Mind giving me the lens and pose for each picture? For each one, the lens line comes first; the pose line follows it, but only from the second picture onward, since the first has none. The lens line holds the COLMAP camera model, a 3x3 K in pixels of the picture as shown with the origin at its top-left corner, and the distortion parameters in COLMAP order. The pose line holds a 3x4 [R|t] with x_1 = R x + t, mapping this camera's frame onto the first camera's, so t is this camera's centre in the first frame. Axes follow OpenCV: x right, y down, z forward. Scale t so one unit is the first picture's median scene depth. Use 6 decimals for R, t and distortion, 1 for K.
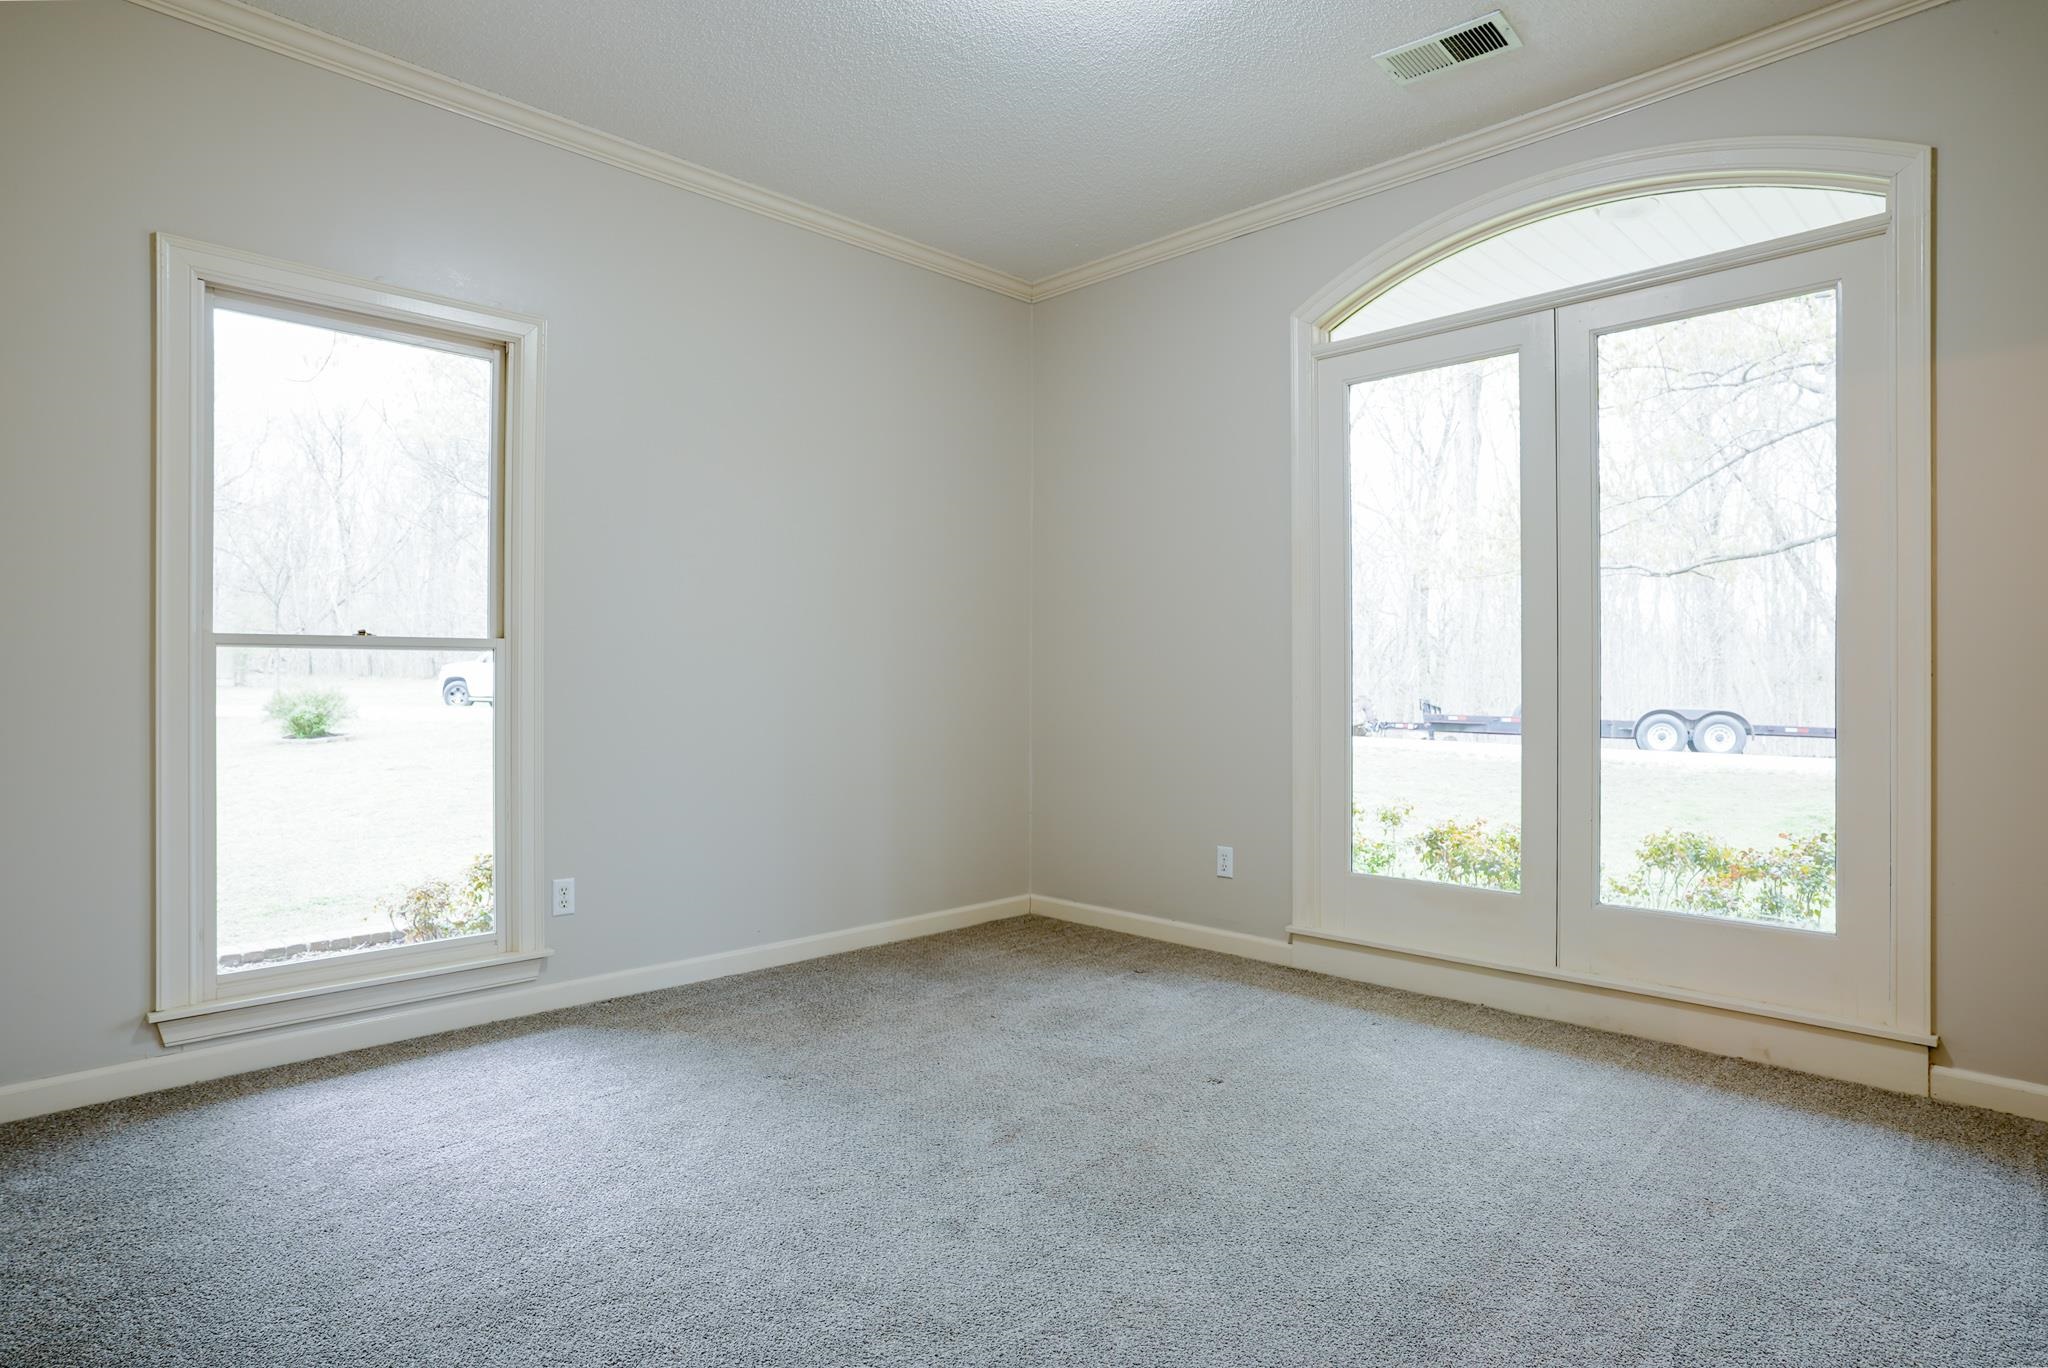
lens RADIAL K [[1117.6, 0, 1016.9], [0, 1117.6, 685.9], [0, 0, 1]] dist [-0.064145, 0.040023]
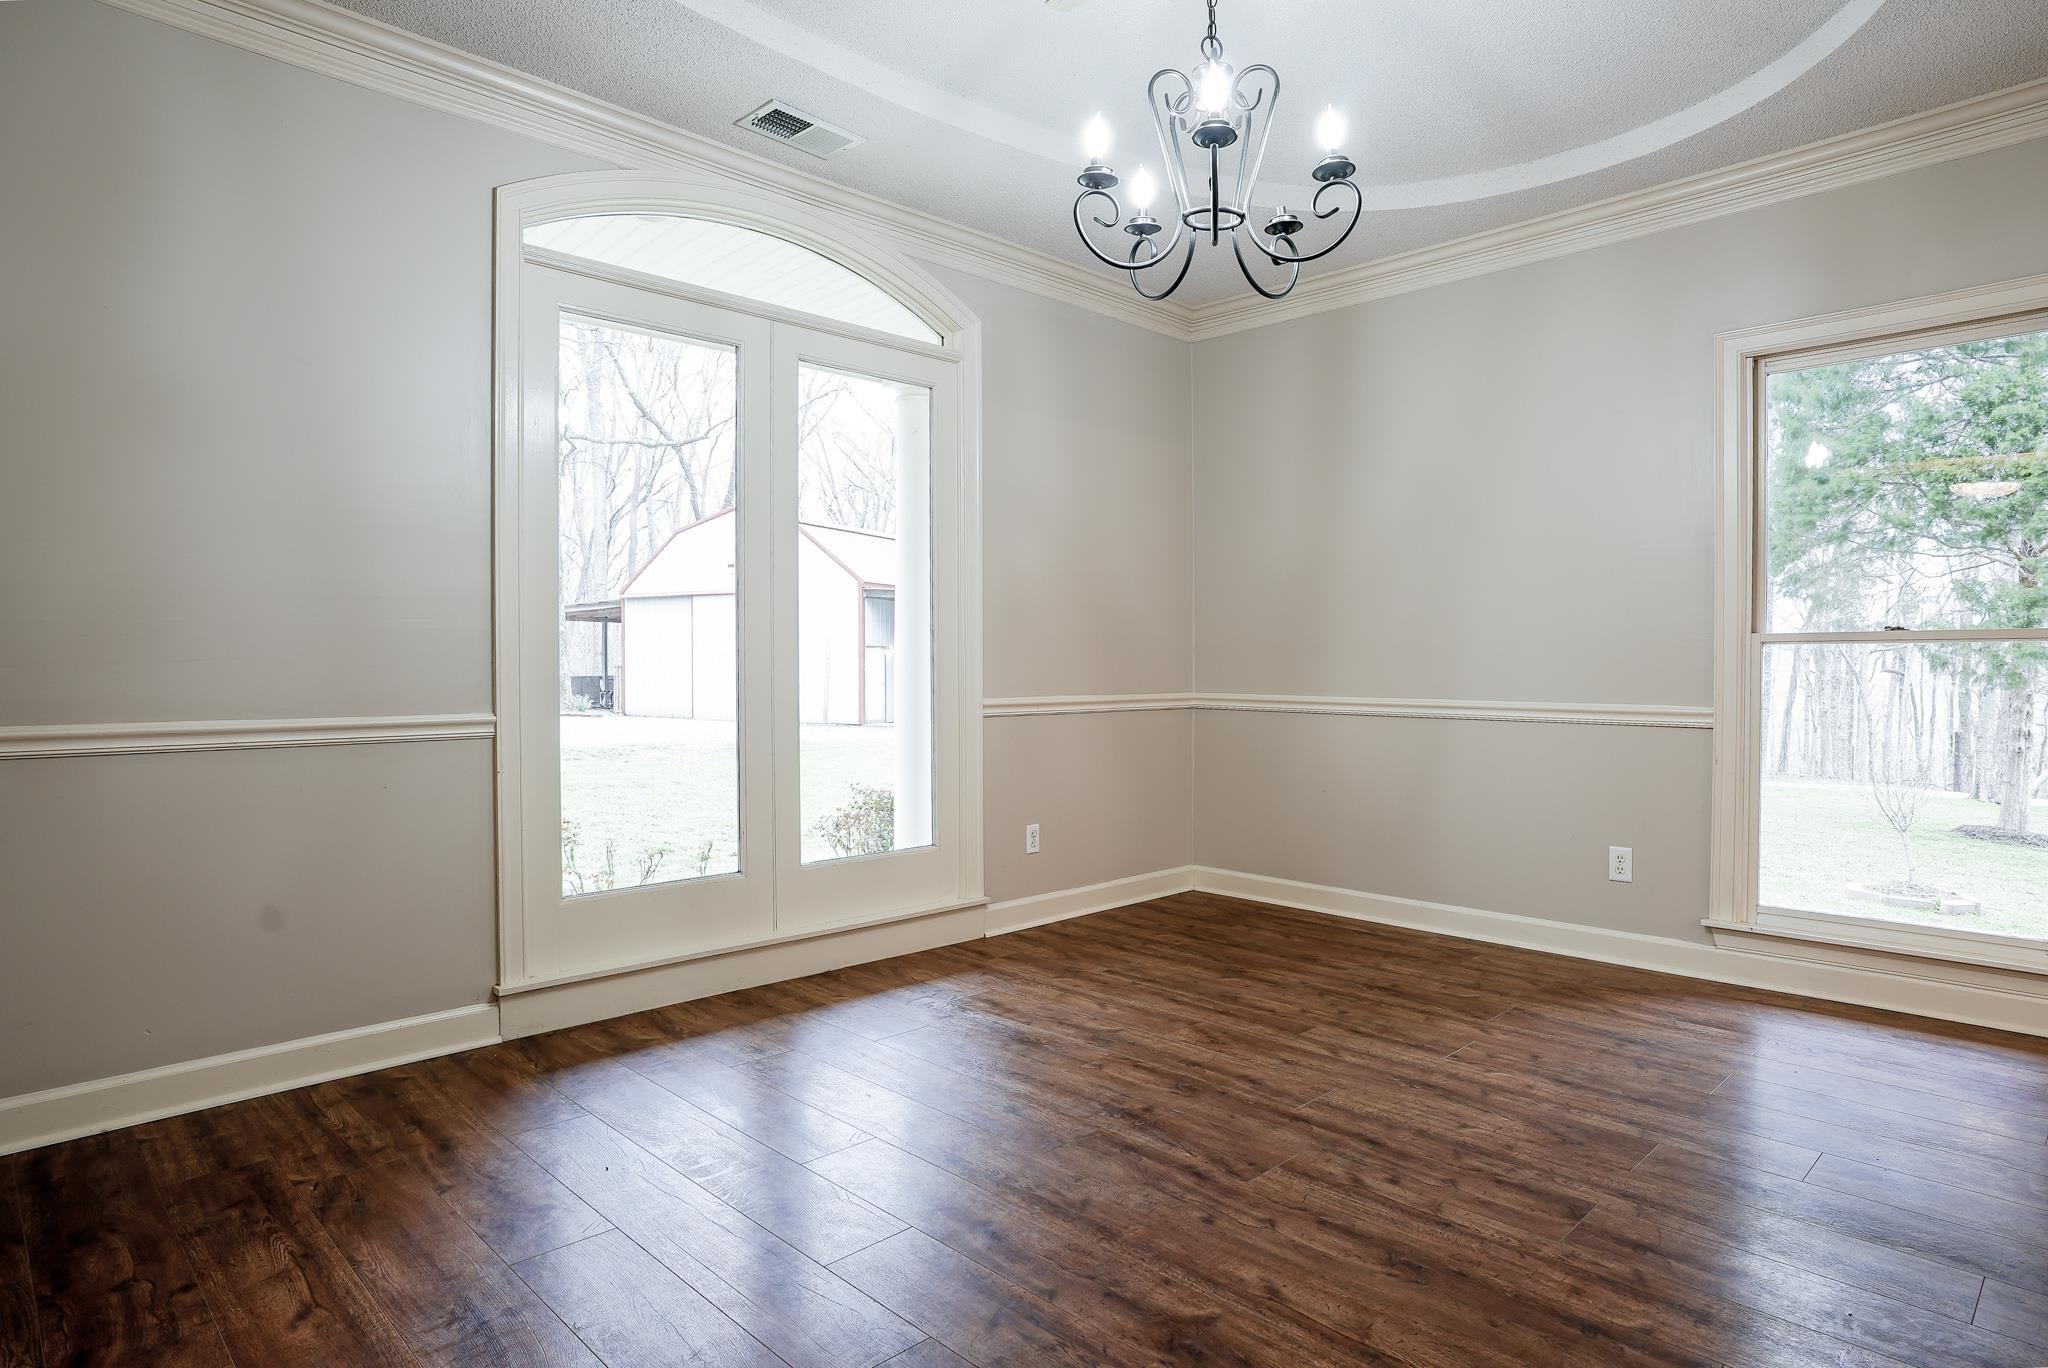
lens RADIAL K [[1117.6, 0, 1016.9], [0, 1117.6, 685.9], [0, 0, 1]] dist [-0.064145, 0.040023]
pose [[0.024012, -0.014854, 0.999601, -0.593862], [0.003140, 0.999886, 0.014782, -0.001828], [-0.999707, 0.002784, 0.024055, 0.712499]]
